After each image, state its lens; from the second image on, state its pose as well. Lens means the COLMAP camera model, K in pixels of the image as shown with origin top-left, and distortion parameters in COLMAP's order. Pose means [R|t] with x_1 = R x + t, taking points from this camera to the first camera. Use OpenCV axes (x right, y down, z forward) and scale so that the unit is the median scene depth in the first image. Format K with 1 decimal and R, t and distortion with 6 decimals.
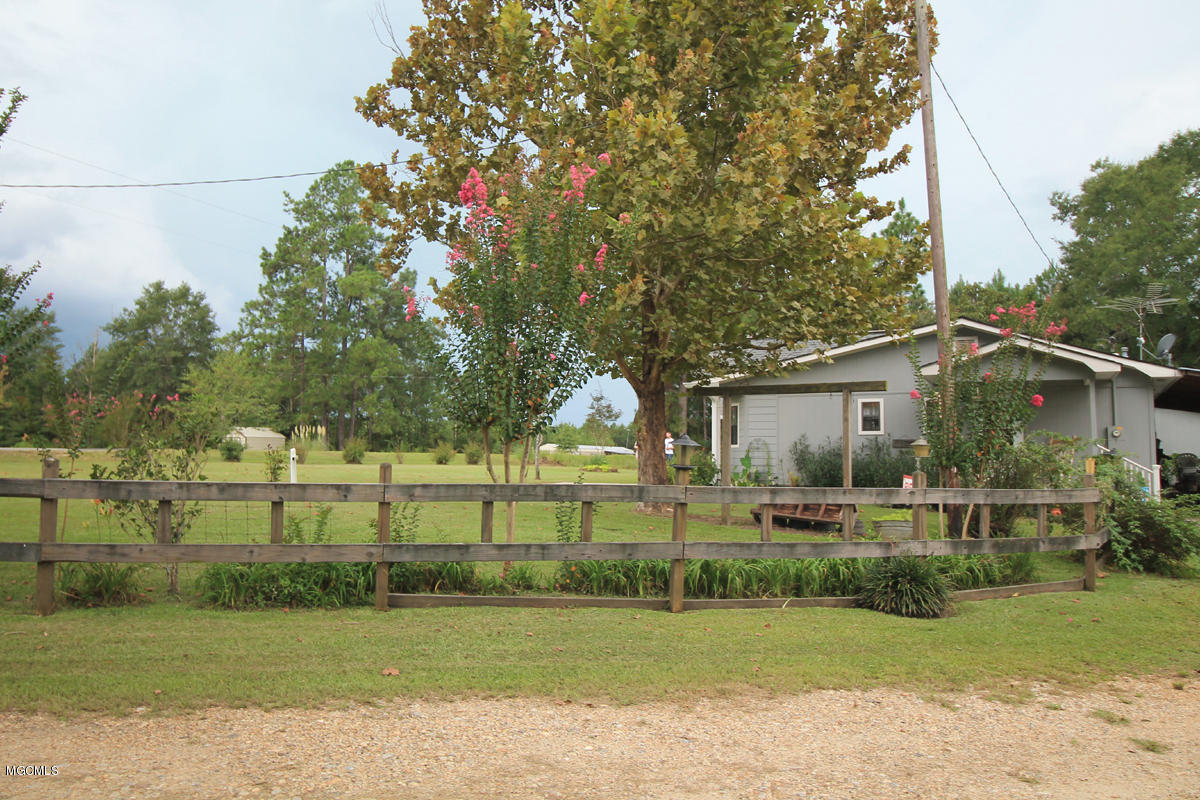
lens RADIAL K [[1019.7, 0, 618.3], [0, 1019.7, 355.9], [0, 0, 1]] dist [-0.003714, -0.000182]
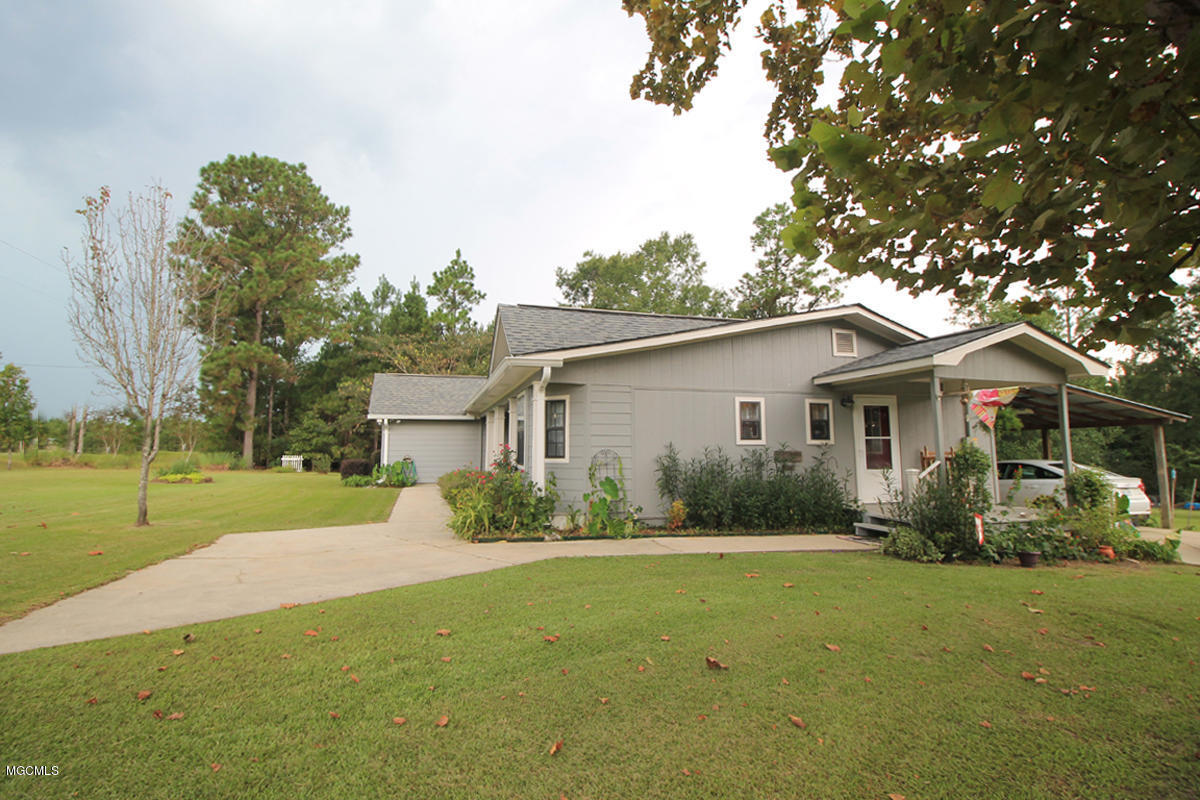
lens RADIAL K [[564.8, 0, 586.4], [0, 564.8, 385.9], [0, 0, 1]] dist [-0.001858, -0.013628]
pose [[0.747113, 0.061327, 0.661861, -0.049404], [-0.060202, 0.997885, -0.024507, 0.020008], [-0.661965, -0.021536, 0.749226, 0.300463]]
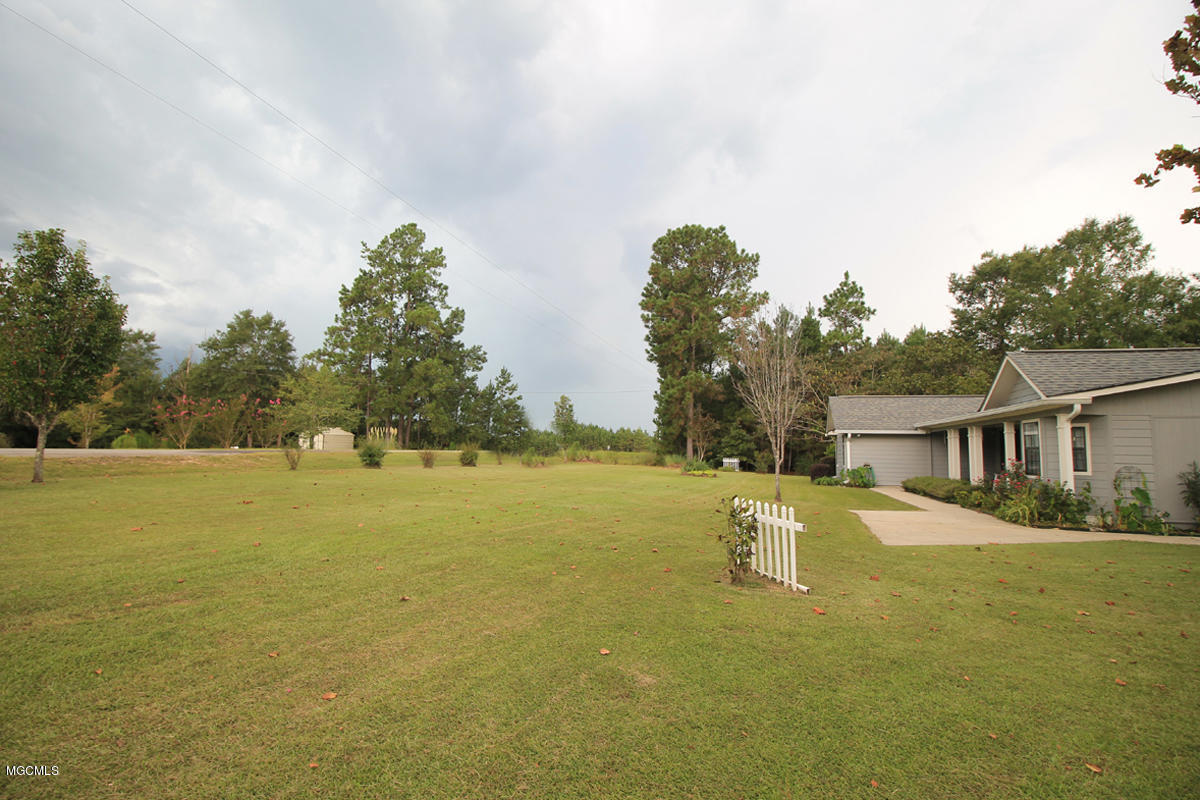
lens RADIAL K [[564.8, 0, 586.4], [0, 564.8, 385.9], [0, 0, 1]] dist [-0.001858, -0.013628]
pose [[0.985496, 0.030444, 0.166944, -0.159724], [-0.030253, 0.999535, -0.003689, 0.011970], [-0.166979, -0.001415, 0.985959, 0.253736]]
